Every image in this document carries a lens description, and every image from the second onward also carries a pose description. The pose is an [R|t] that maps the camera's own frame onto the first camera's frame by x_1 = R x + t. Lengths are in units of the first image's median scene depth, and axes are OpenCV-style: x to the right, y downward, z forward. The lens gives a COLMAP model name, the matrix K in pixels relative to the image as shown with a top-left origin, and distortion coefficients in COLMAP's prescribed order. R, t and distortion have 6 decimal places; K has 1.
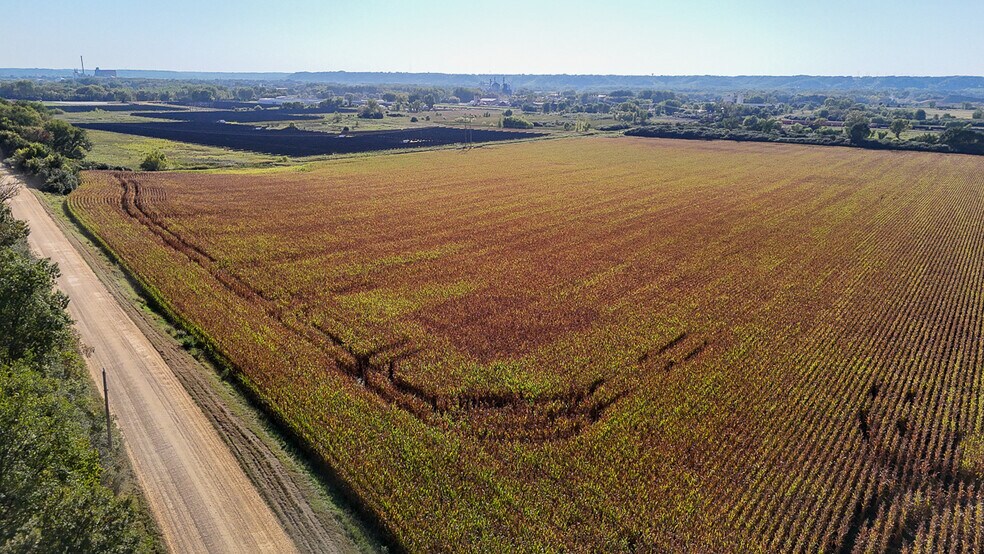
lens RADIAL K [[720.2, 0, 494.0], [0, 720.2, 278.5], [0, 0, 1]] dist [0.075489, -0.081433]
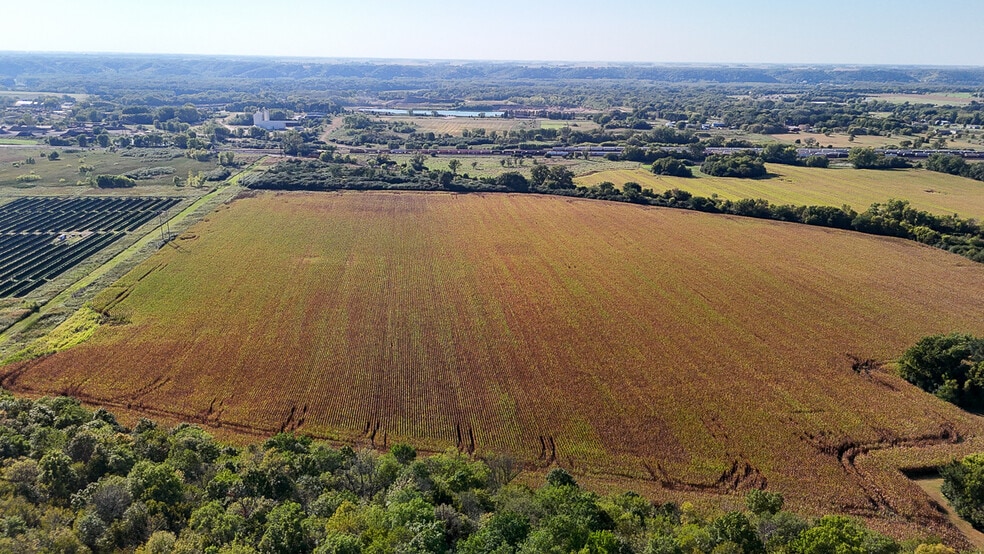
lens RADIAL K [[720.2, 0, 493.5], [0, 720.2, 274.6], [0, 0, 1]] dist [0.075489, -0.081433]
pose [[0.750853, -0.189446, 0.632716, -0.845626], [0.170187, 0.981126, 0.091802, -0.365232], [-0.638166, 0.038750, 0.768923, -0.190072]]
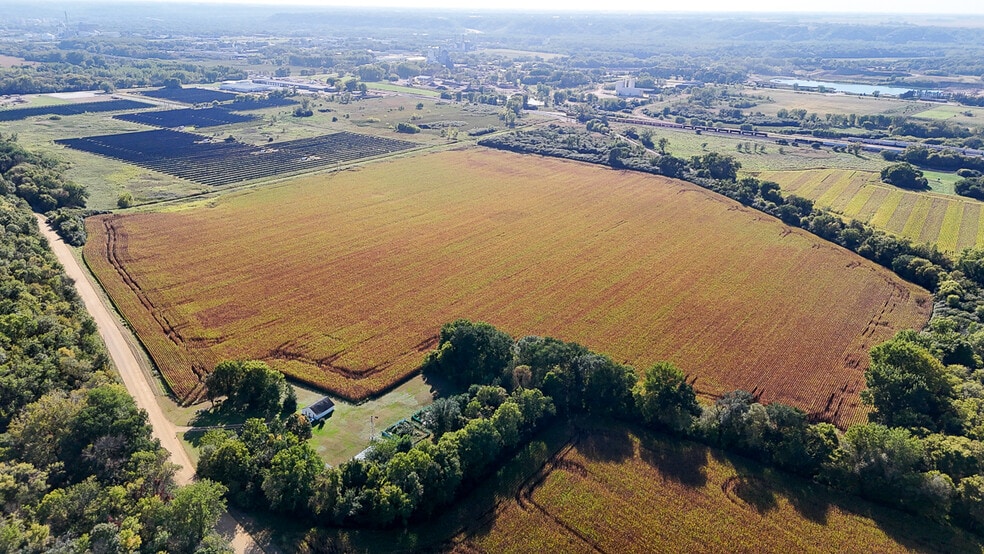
lens RADIAL K [[720.2, 0, 493.2], [0, 720.2, 276.6], [0, 0, 1]] dist [0.075489, -0.081433]
pose [[0.999981, 0.001074, 0.006083, 0.674978], [-0.001602, 0.996161, 0.087525, -0.226189], [-0.005966, -0.087533, 0.996144, -1.272796]]
